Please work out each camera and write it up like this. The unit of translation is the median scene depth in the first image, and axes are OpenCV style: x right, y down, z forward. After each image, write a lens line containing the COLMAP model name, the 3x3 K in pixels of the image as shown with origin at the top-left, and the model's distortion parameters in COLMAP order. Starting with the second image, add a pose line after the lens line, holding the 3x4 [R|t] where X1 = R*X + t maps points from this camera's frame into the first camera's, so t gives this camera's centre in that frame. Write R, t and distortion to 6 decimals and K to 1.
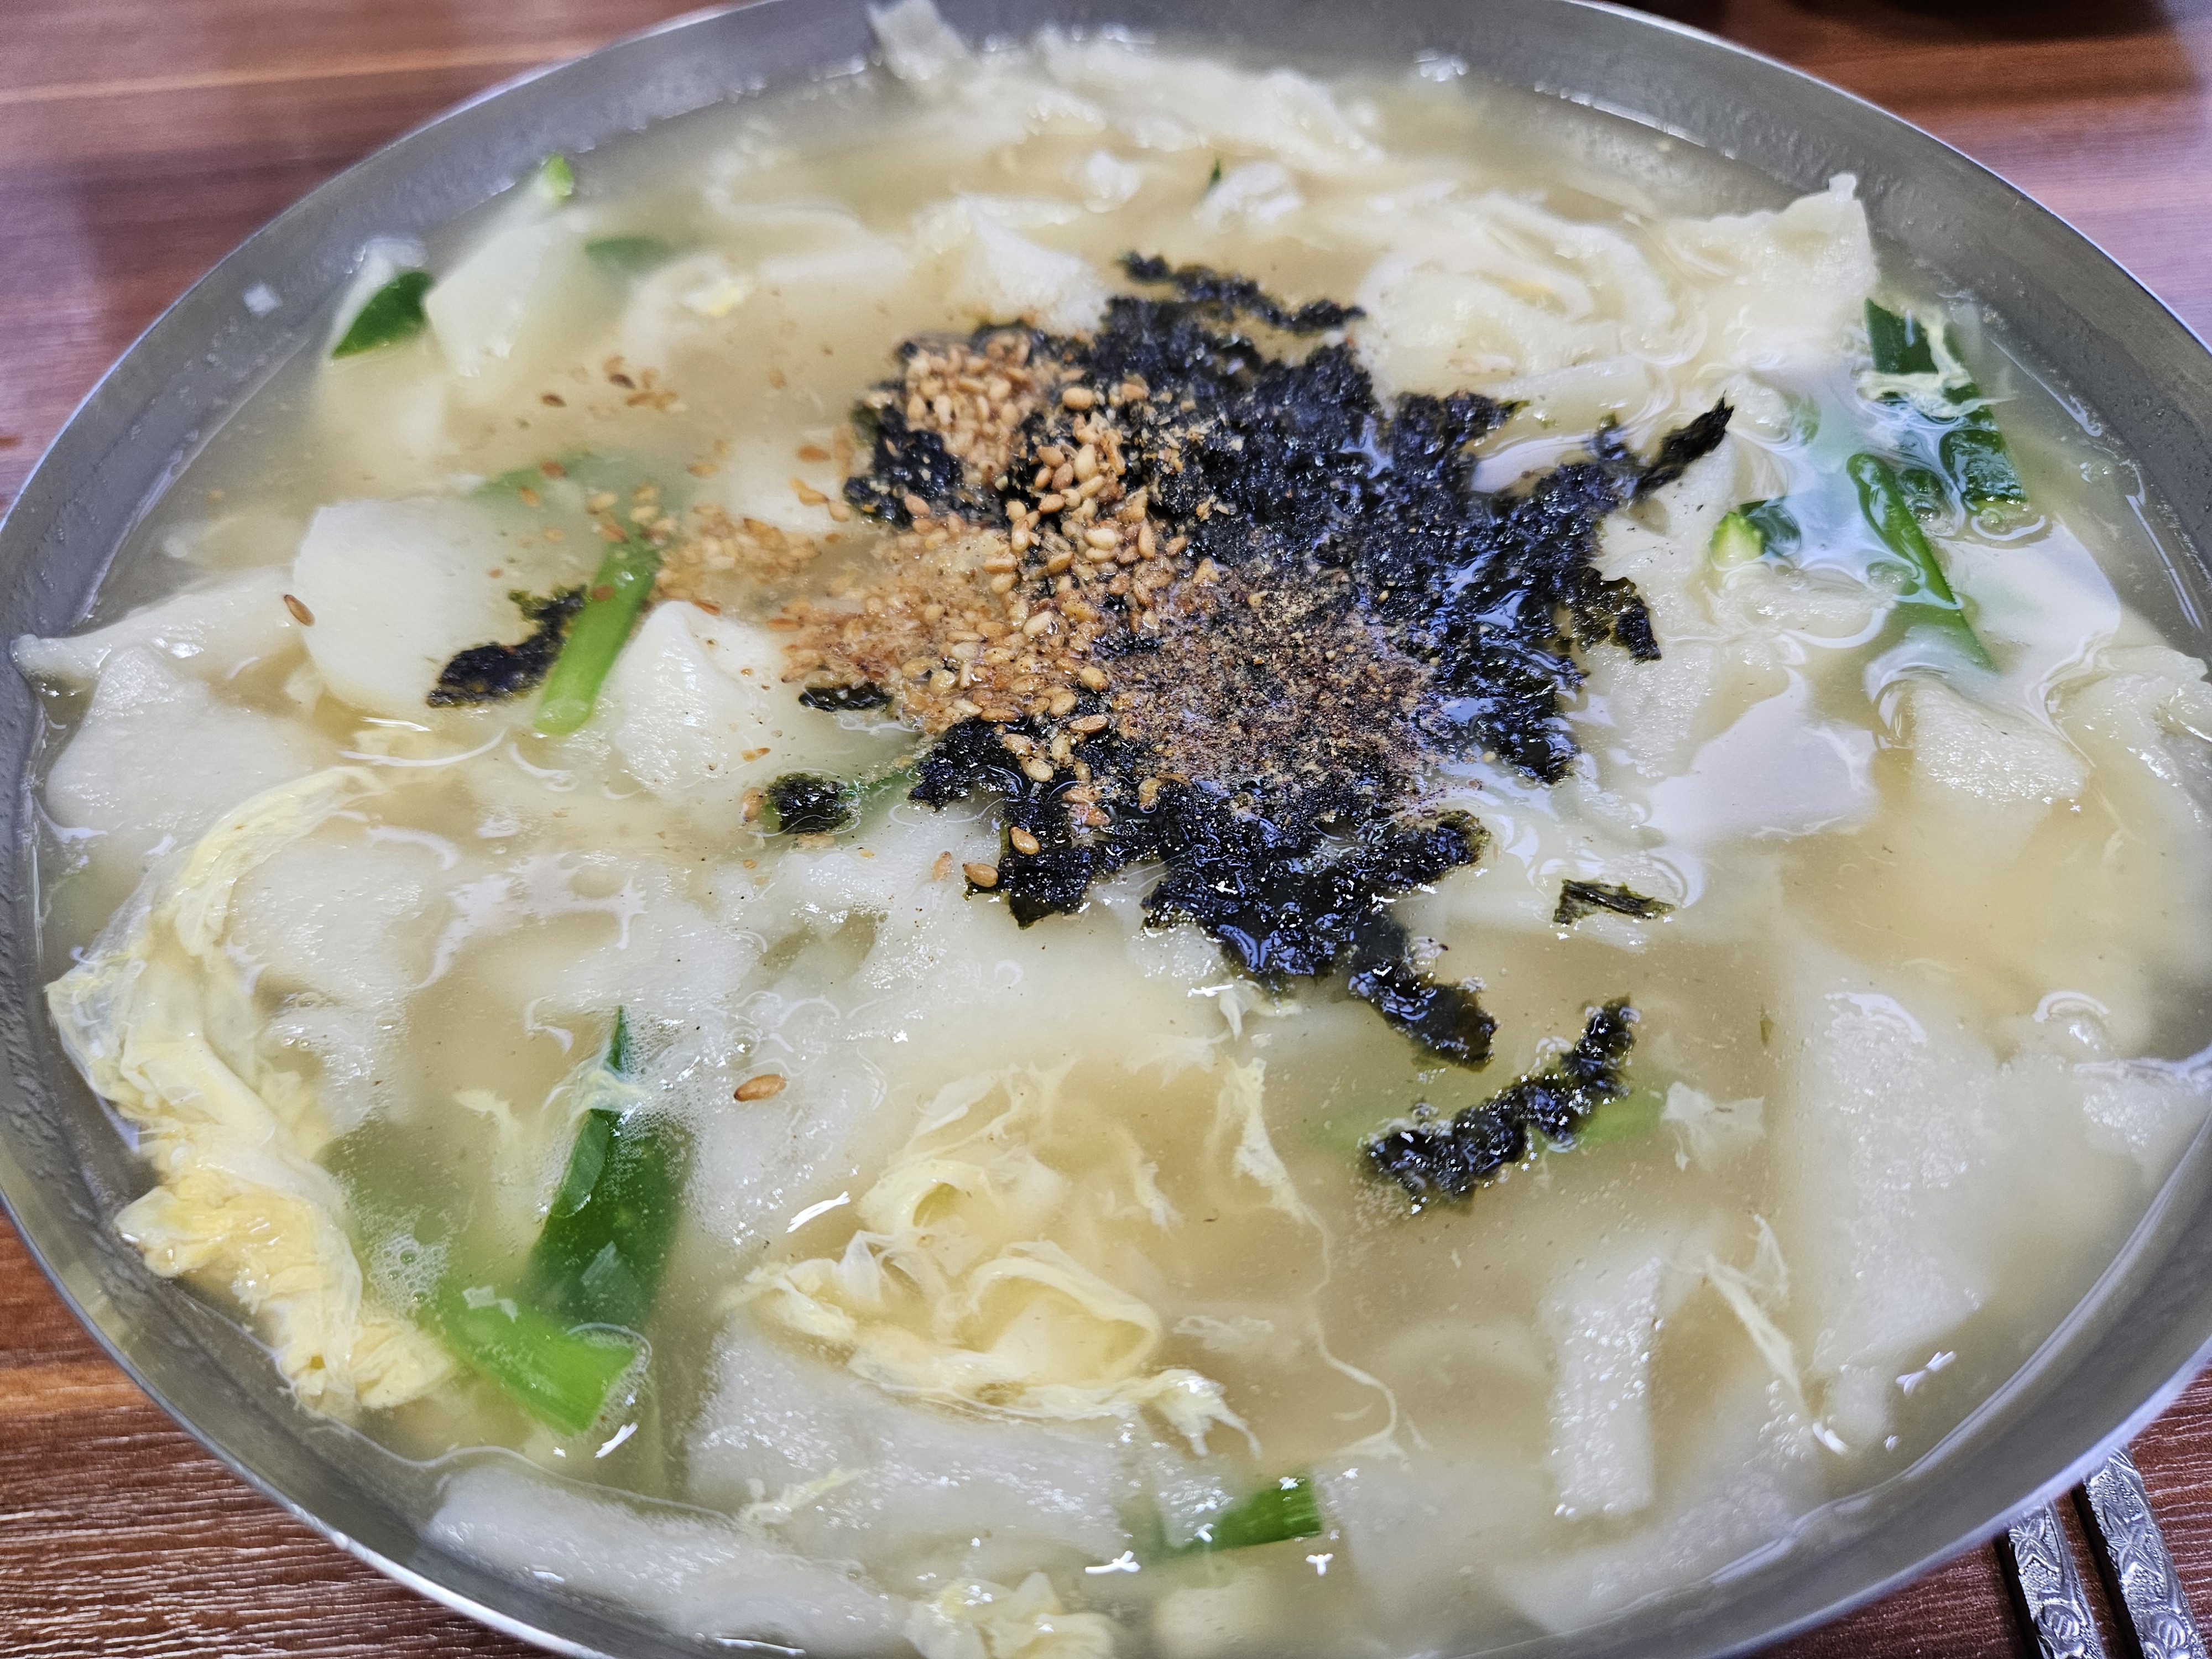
lens RADIAL K [[1494.0, 0, 1106.0], [0, 1494.0, 829.5], [0, 0, 1]] dist [0.028953, -0.045674]
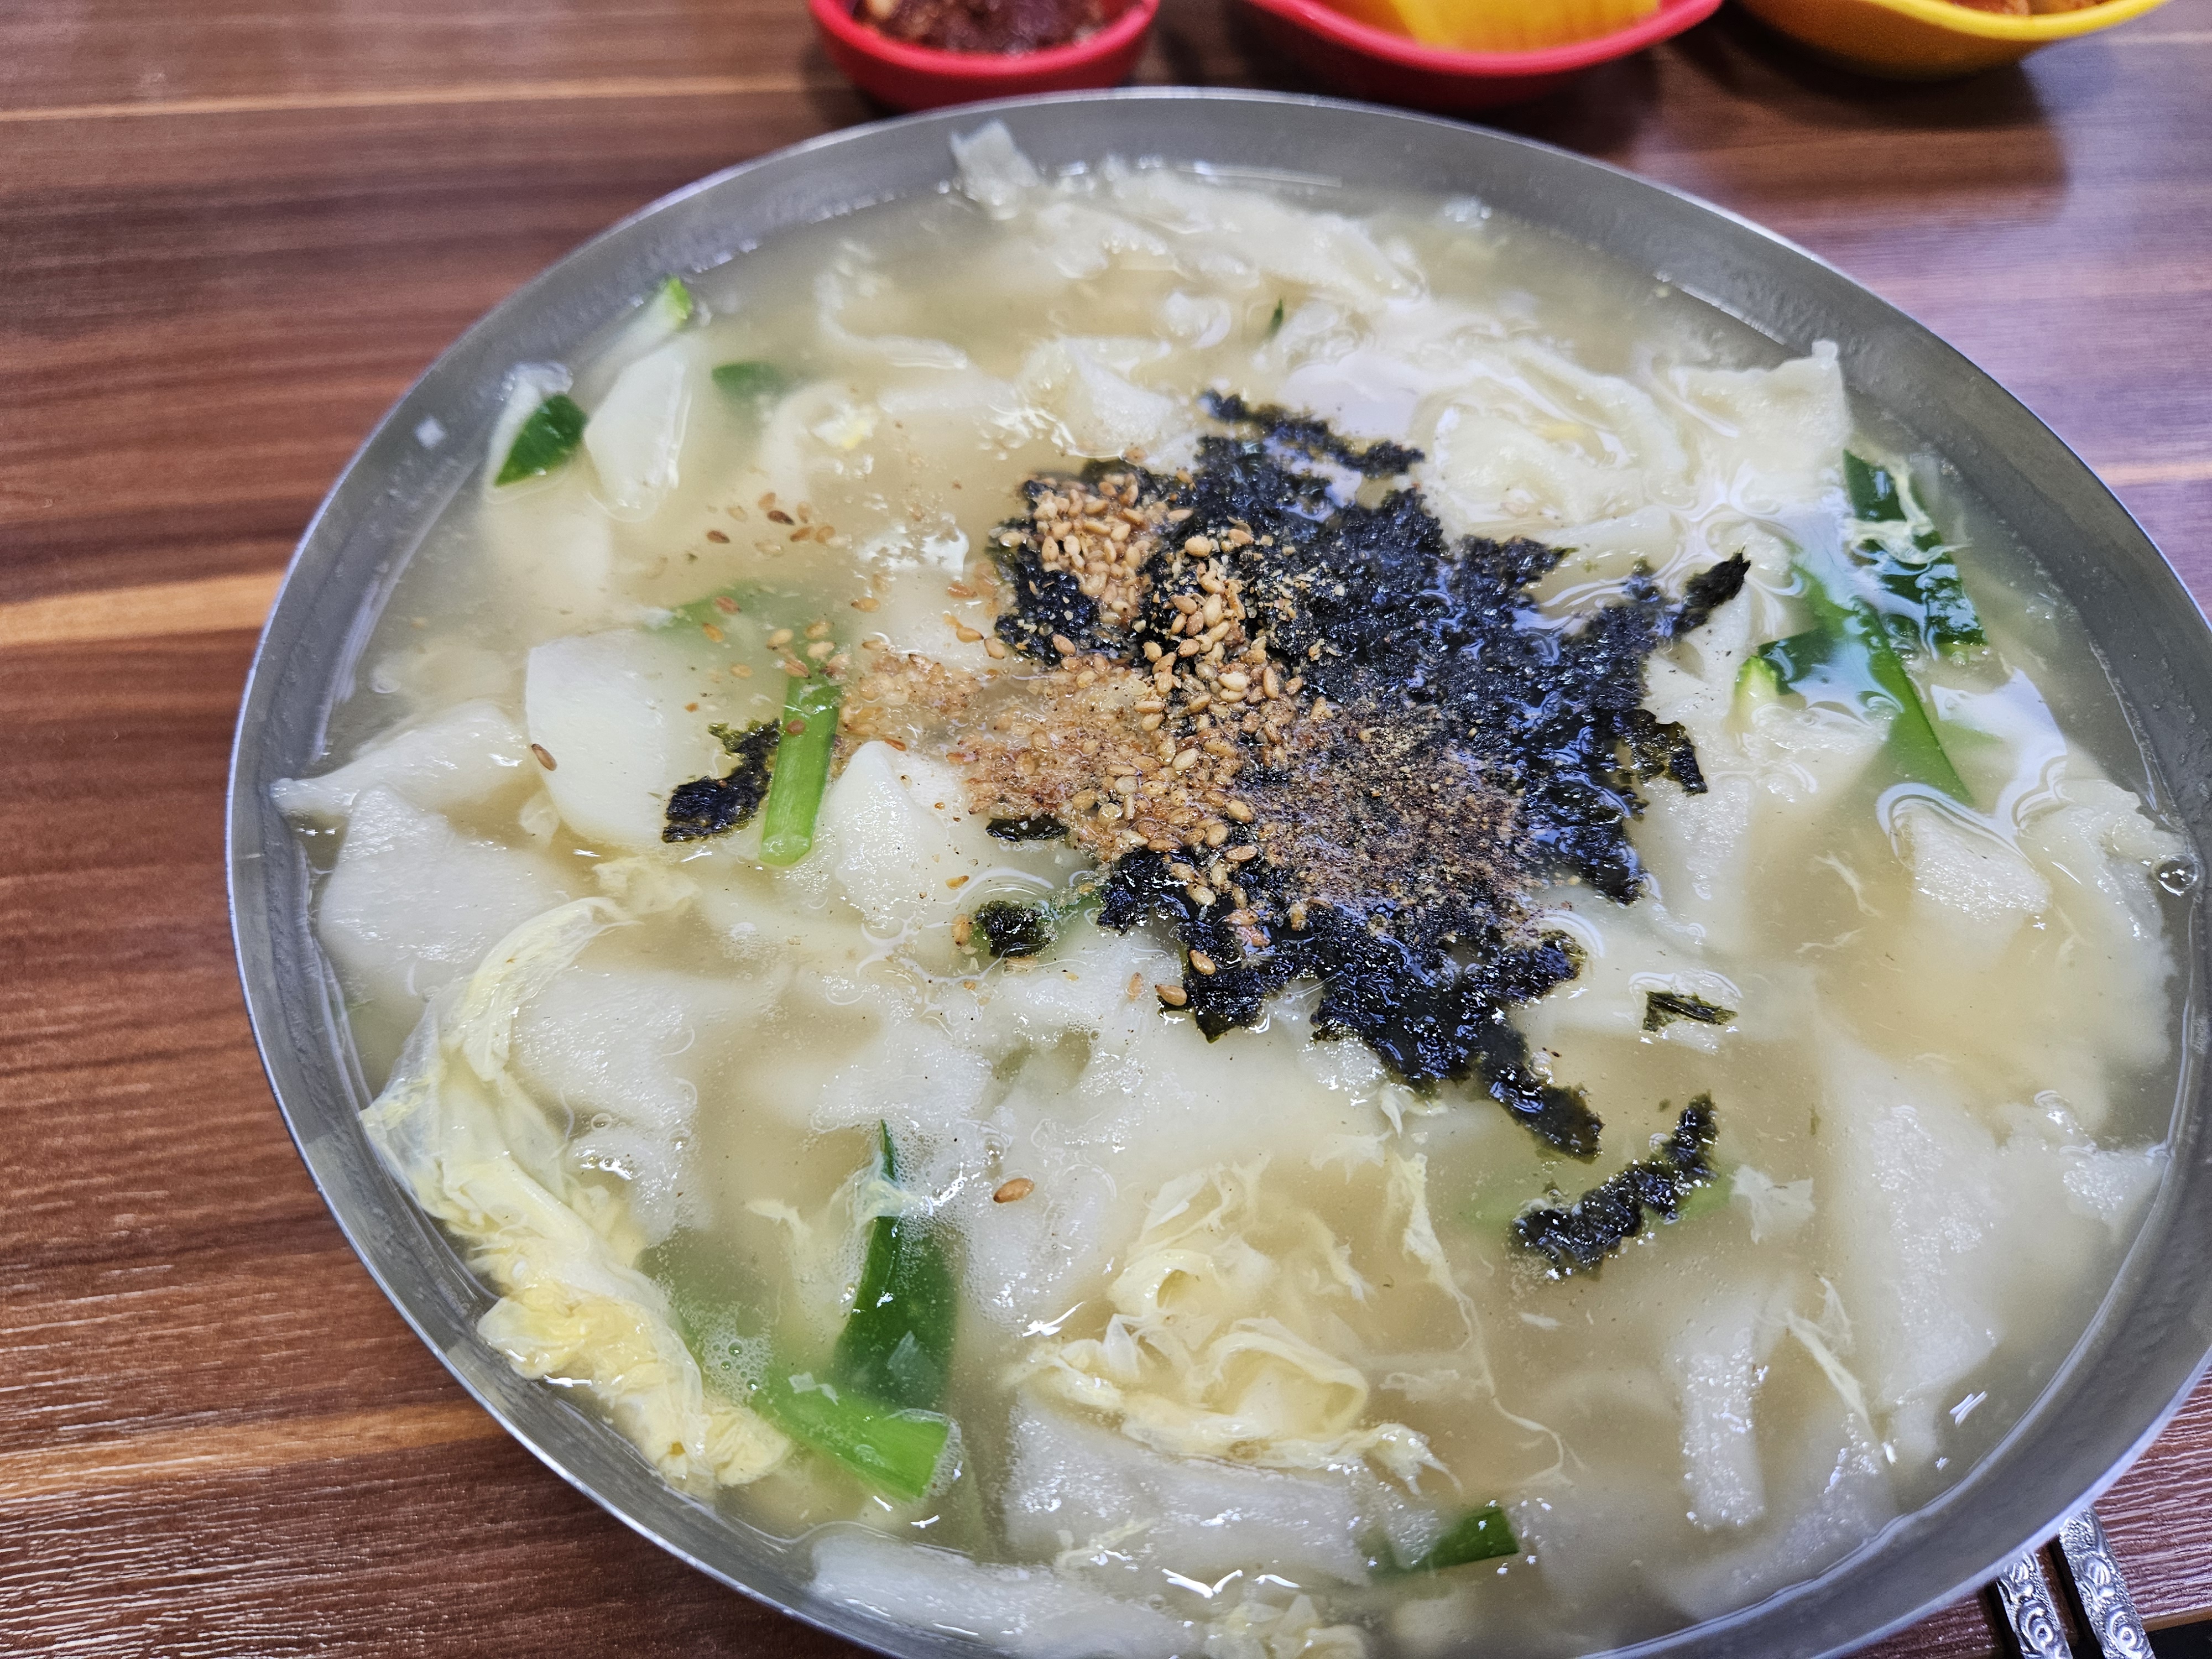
lens RADIAL K [[1450.1, 0, 1106.0], [0, 1450.1, 829.5], [0, 0, 1]] dist [0.048439, -0.049415]
pose [[0.995846, -0.006995, 0.090783, -0.220992], [0.003305, 0.999165, 0.040731, -0.136512], [-0.090992, -0.040262, 0.995037, -0.122851]]
